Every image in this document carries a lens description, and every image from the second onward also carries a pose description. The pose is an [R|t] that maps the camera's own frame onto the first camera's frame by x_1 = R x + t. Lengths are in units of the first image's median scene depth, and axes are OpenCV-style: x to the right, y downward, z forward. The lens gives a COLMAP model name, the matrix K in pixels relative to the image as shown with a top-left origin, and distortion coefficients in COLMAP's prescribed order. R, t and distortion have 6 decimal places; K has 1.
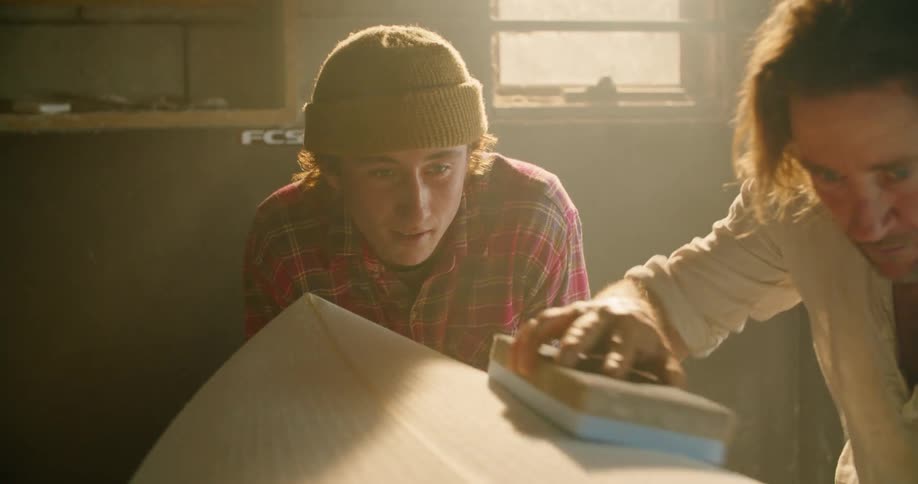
lens RADIAL K [[1445.3, 0, 461.9], [0, 1445.3, 245.8], [0, 0, 1]] dist [-0.147022, 0.000000]
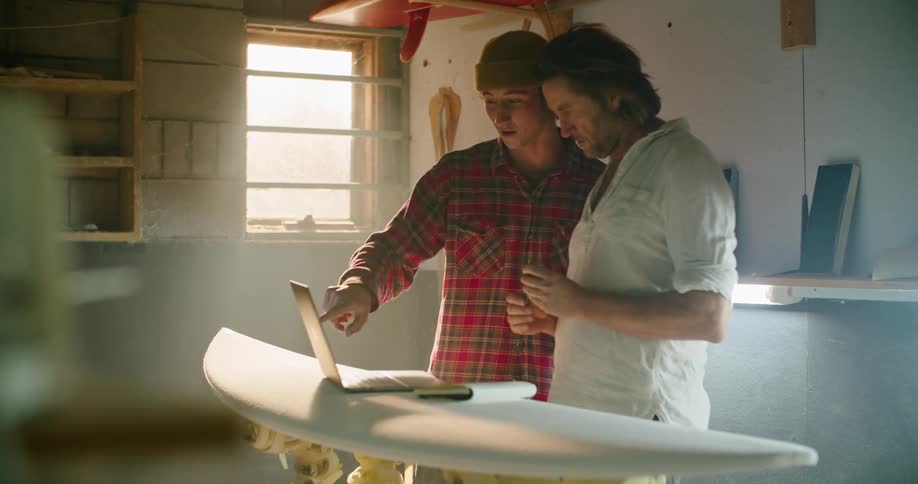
lens RADIAL K [[1448.4, 0, 458.1], [0, 1448.4, 245.6], [0, 0, 1]] dist [-0.102096, 0.000000]
pose [[0.964063, 0.020888, 0.264850, -0.184202], [-0.003875, 0.997904, -0.064594, 0.028834], [-0.265644, 0.061246, 0.962124, -0.697213]]
